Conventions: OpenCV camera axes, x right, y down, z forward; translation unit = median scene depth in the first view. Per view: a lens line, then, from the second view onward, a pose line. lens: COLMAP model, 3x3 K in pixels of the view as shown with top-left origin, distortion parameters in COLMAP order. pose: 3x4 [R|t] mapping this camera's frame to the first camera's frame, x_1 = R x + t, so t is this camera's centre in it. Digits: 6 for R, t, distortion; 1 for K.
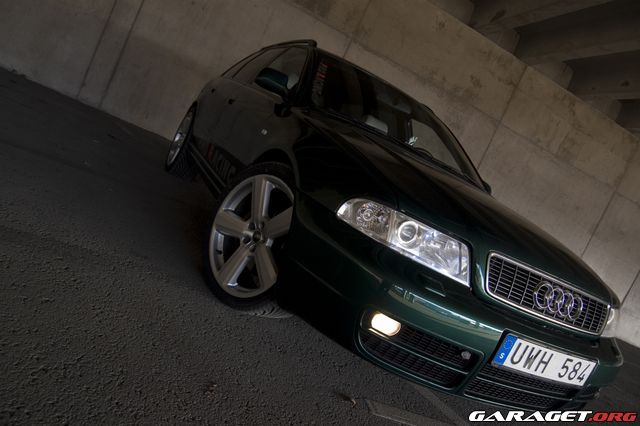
lens RADIAL K [[510.9, 0, 323.7], [0, 510.9, 214.6], [0, 0, 1]] dist [-0.065618, 0.005999]
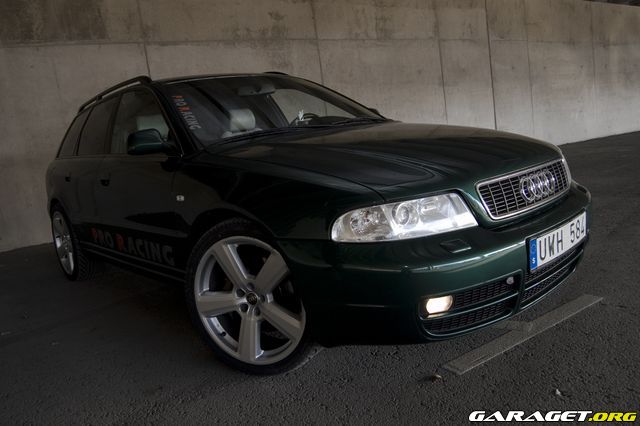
lens RADIAL K [[510.9, 0, 323.6], [0, 510.9, 213.3], [0, 0, 1]] dist [-0.065618, 0.005999]
pose [[0.801295, -0.566334, 0.192852, -0.109622], [0.545934, 0.824019, 0.151493, -0.149203], [-0.244709, -0.016106, 0.969463, 0.051676]]
